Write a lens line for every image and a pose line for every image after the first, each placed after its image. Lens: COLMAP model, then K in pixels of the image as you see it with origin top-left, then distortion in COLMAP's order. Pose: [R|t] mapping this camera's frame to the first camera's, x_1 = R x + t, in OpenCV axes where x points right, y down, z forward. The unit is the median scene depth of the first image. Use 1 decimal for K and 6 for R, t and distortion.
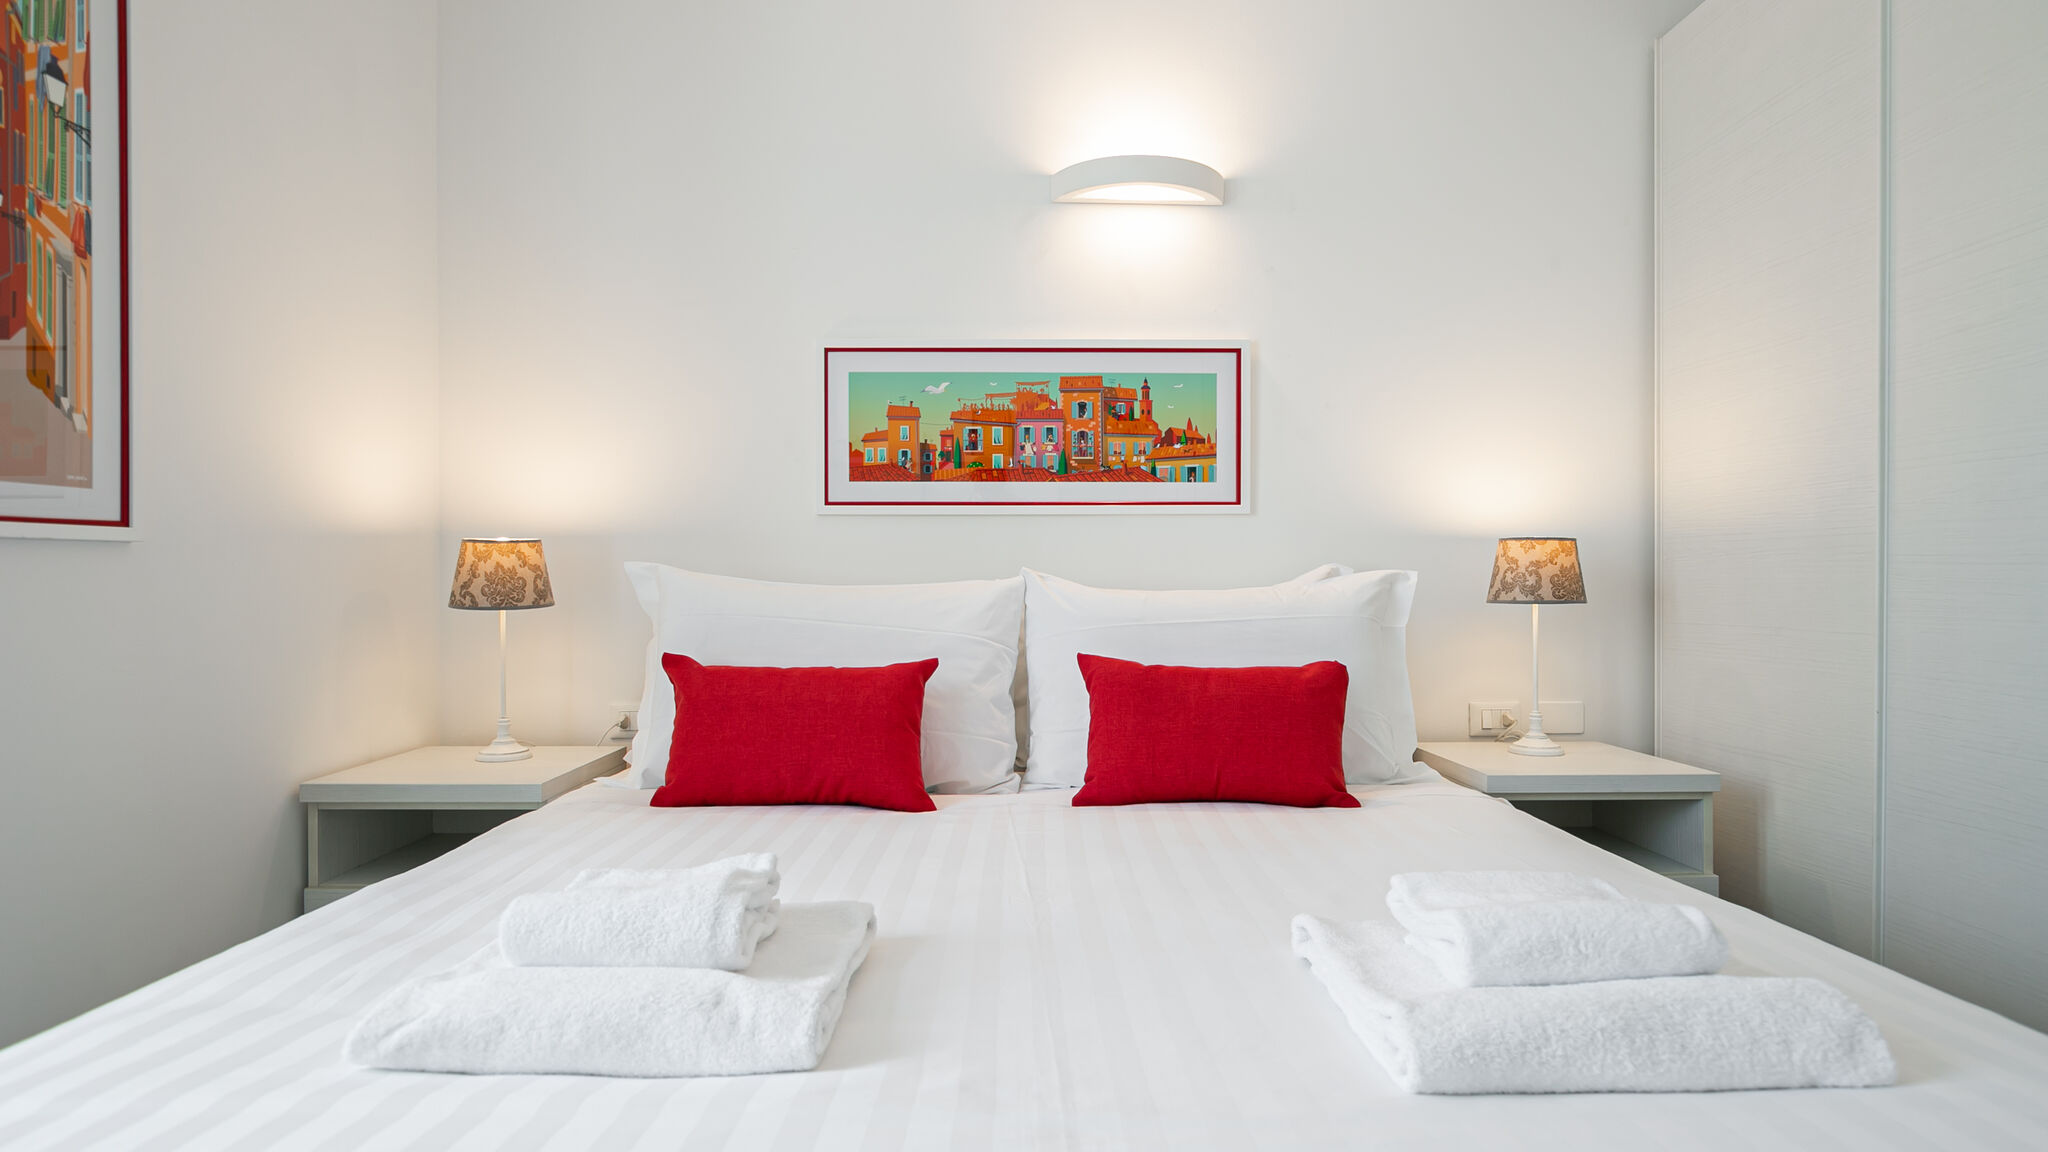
lens RADIAL K [[1101.2, 0, 1035.4], [0, 1101.2, 579.6], [0, 0, 1]] dist [-0.000472, 0.000309]
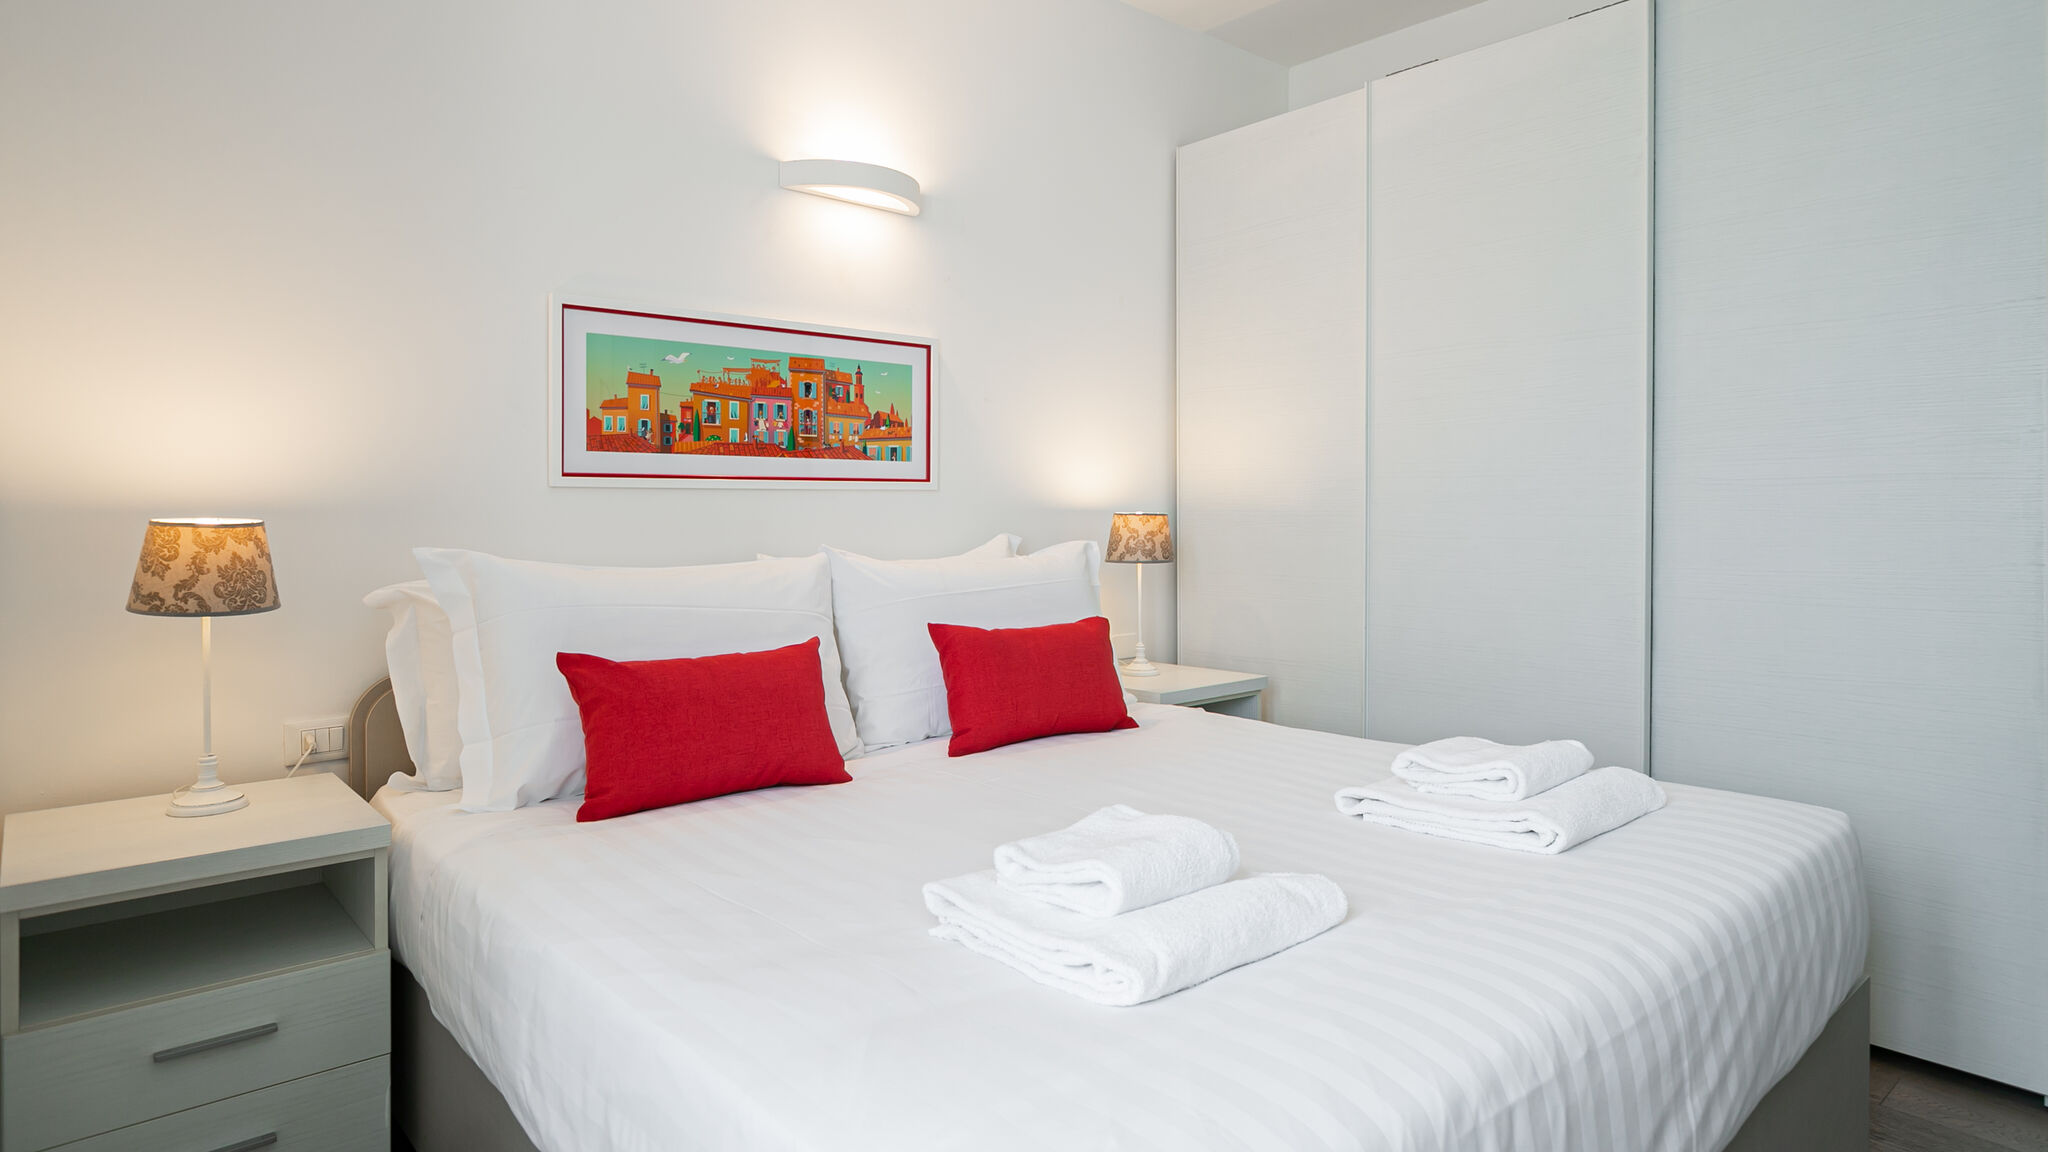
lens RADIAL K [[1142.4, 0, 1019.6], [0, 1142.4, 514.0], [0, 0, 1]] dist [0.000111, 0.000234]
pose [[0.765769, -0.003780, 0.643105, -0.505871], [0.003311, 0.999993, 0.001935, -0.036908], [-0.643108, 0.000647, 0.765775, 0.033036]]
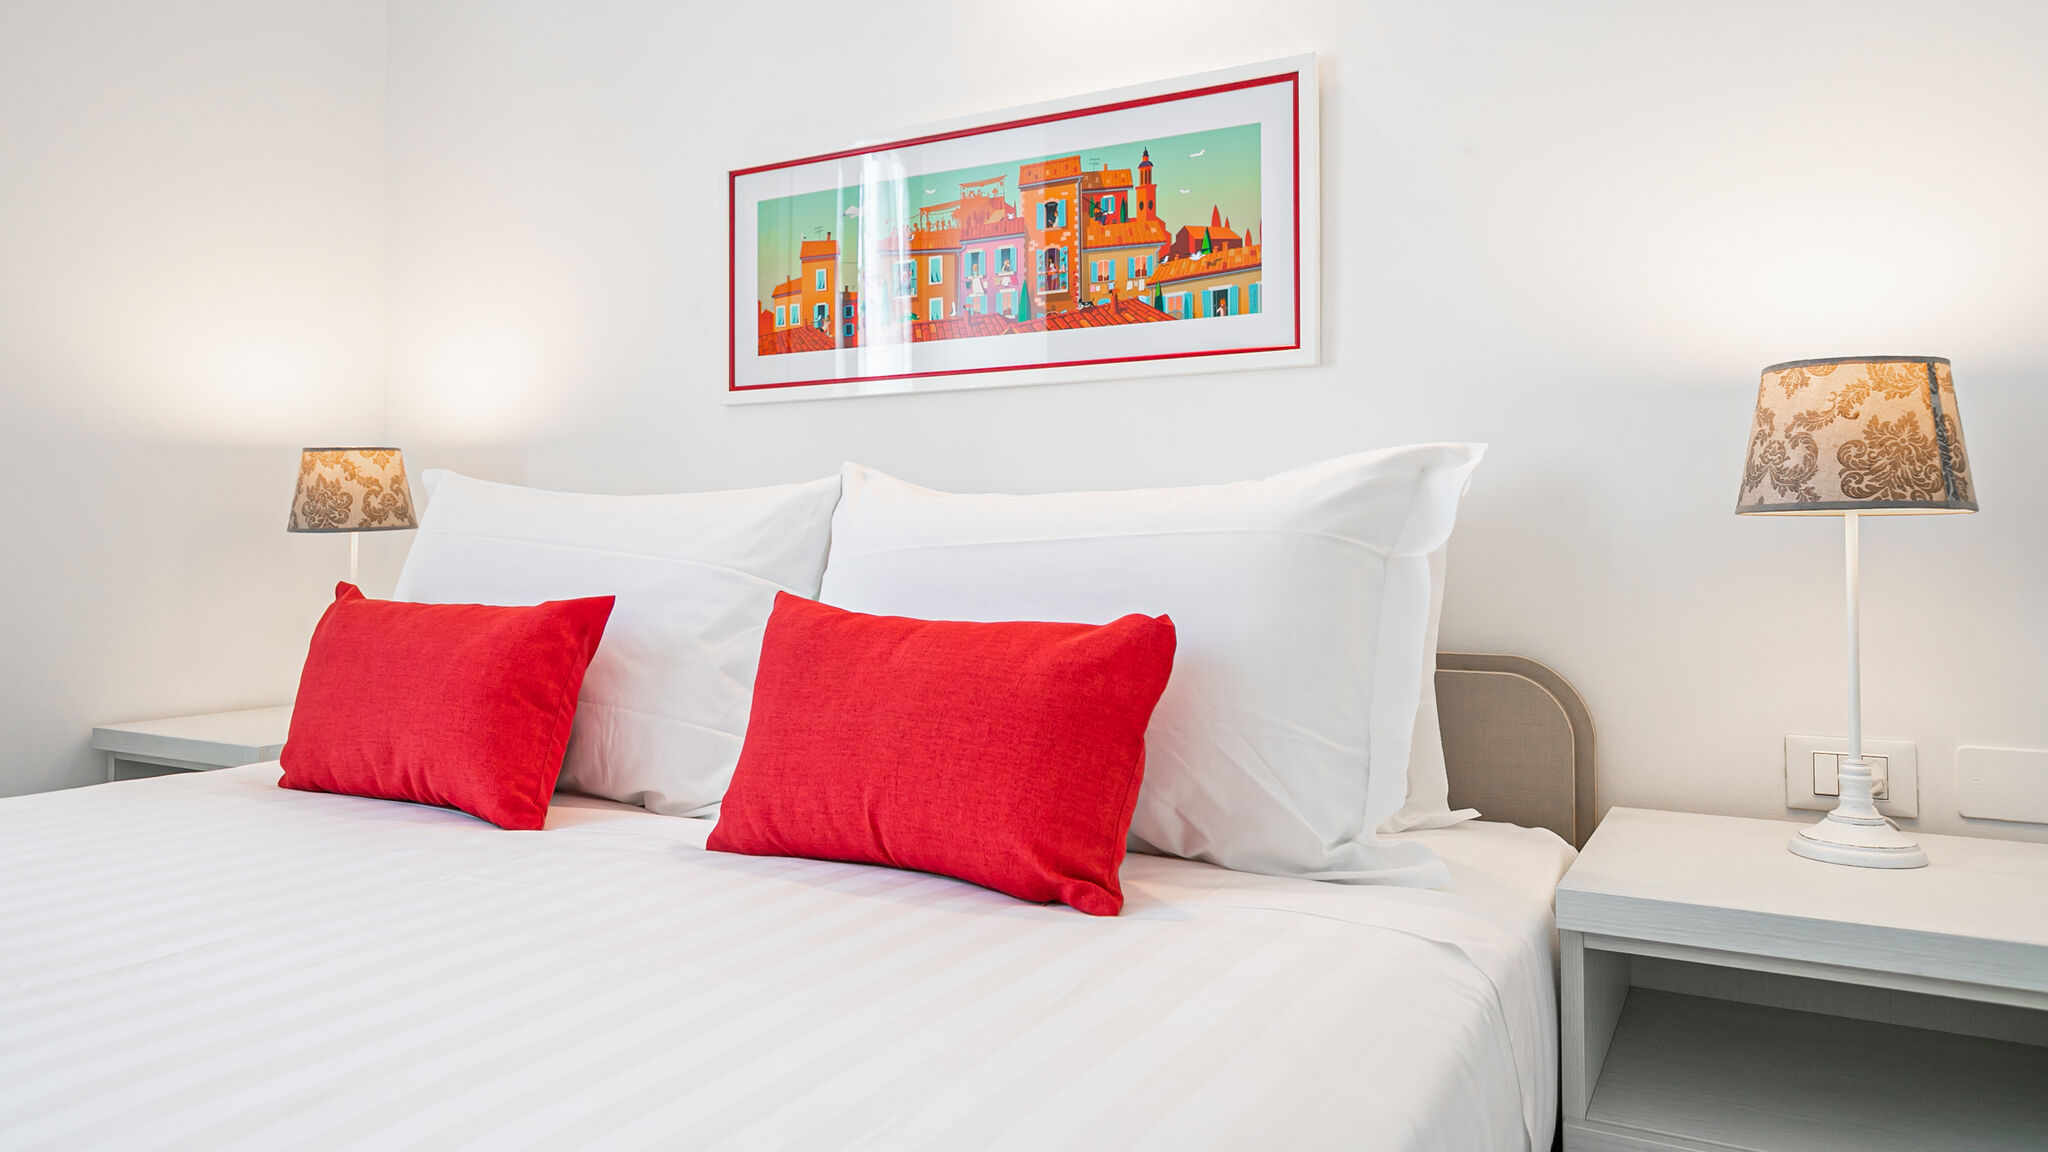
lens RADIAL K [[1348.6, 0, 1031.4], [0, 1348.6, 515.6], [0, 0, 1]] dist [0.007225, 0.002583]
pose [[0.867435, -0.011157, -0.497426, 0.407631], [-0.002843, 0.999621, -0.027379, 0.035497], [0.497543, 0.025163, 0.867074, 0.342643]]
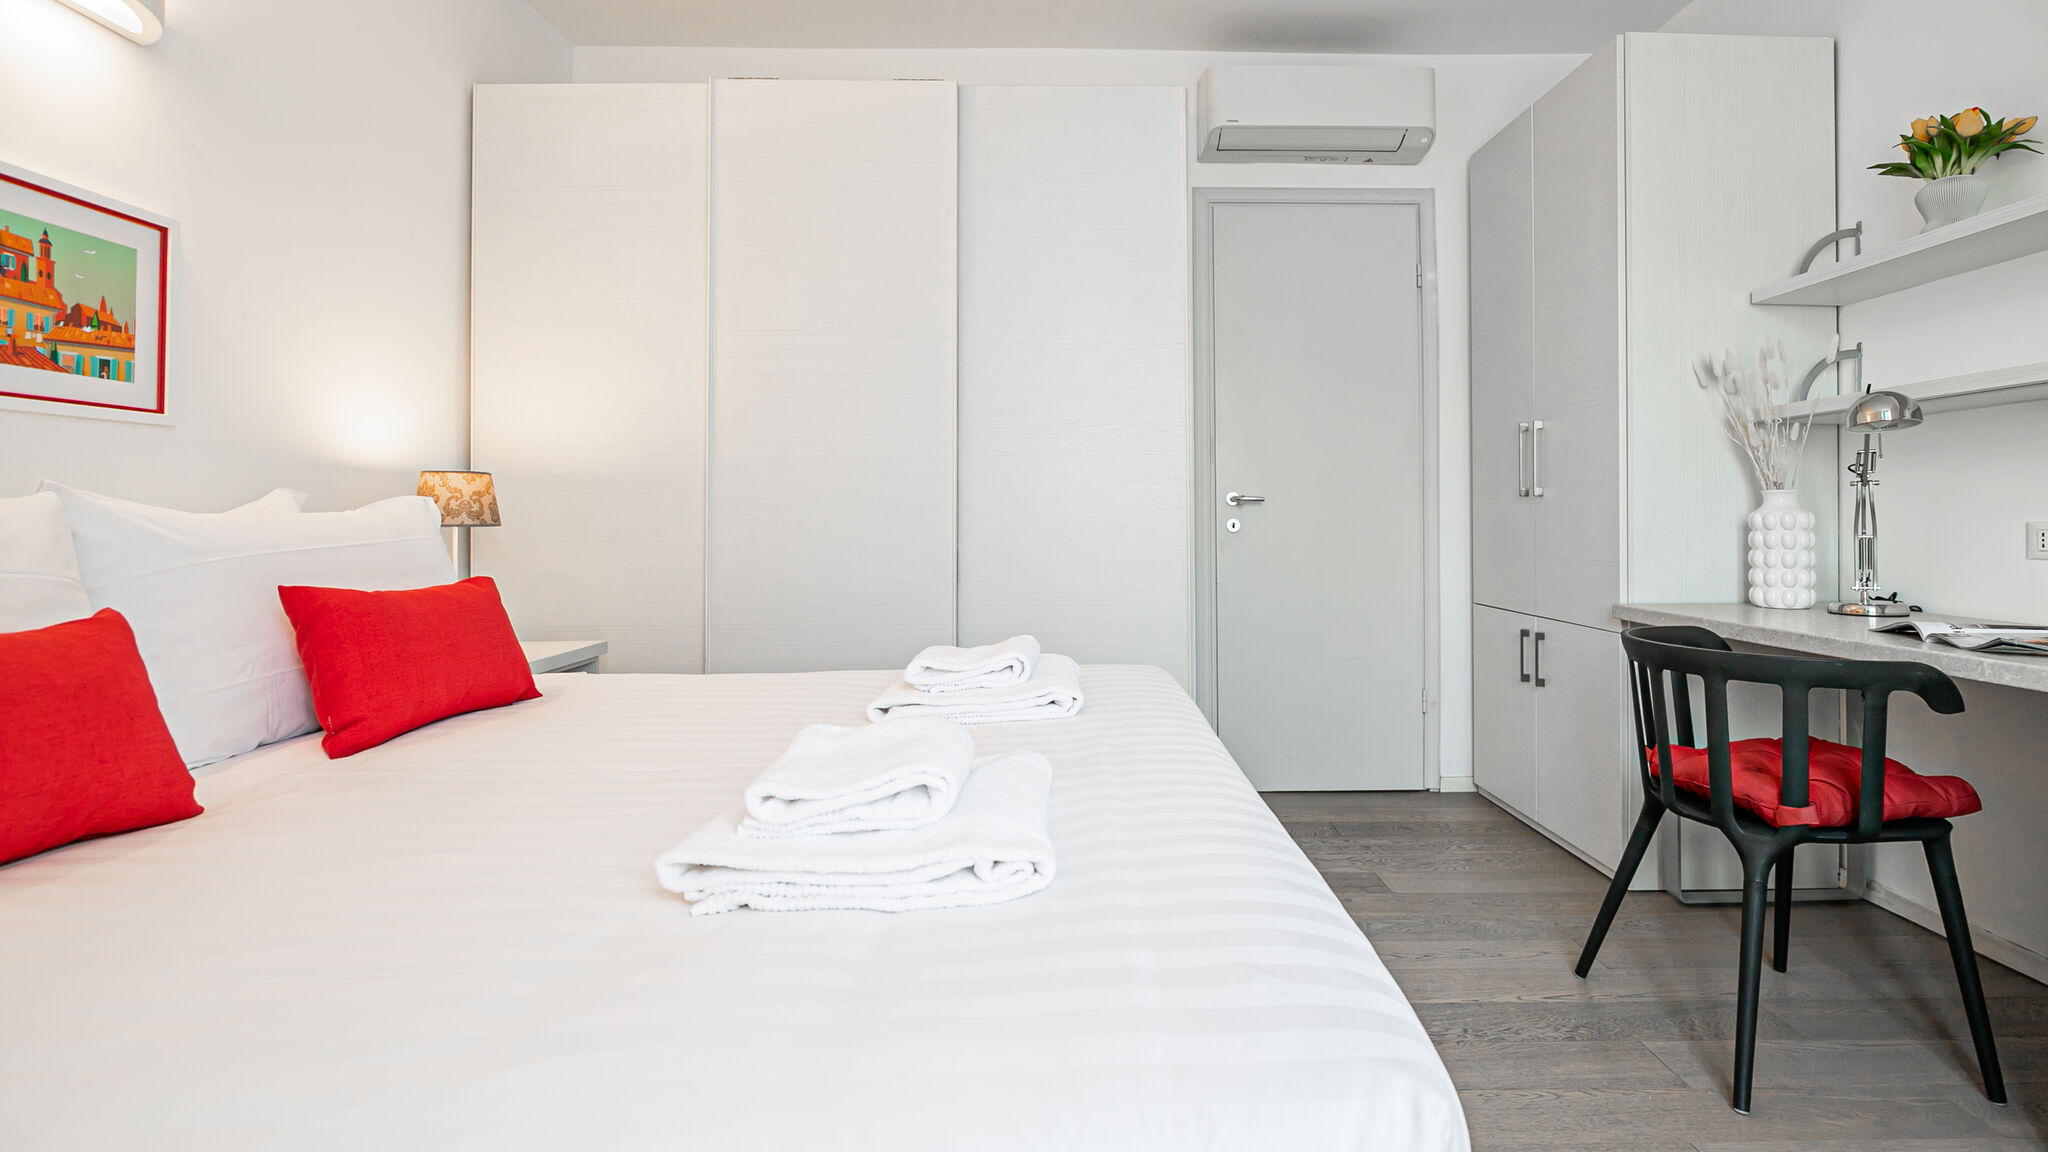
lens RADIAL K [[975.2, 0, 1076.1], [0, 975.2, 503.7], [0, 0, 1]] dist [-0.016241, 0.006775]
pose [[-0.004387, 0.014445, 0.999886, -0.548181], [0.005369, 0.999882, -0.014422, 0.014140], [-0.999976, 0.005305, -0.004464, 0.313883]]
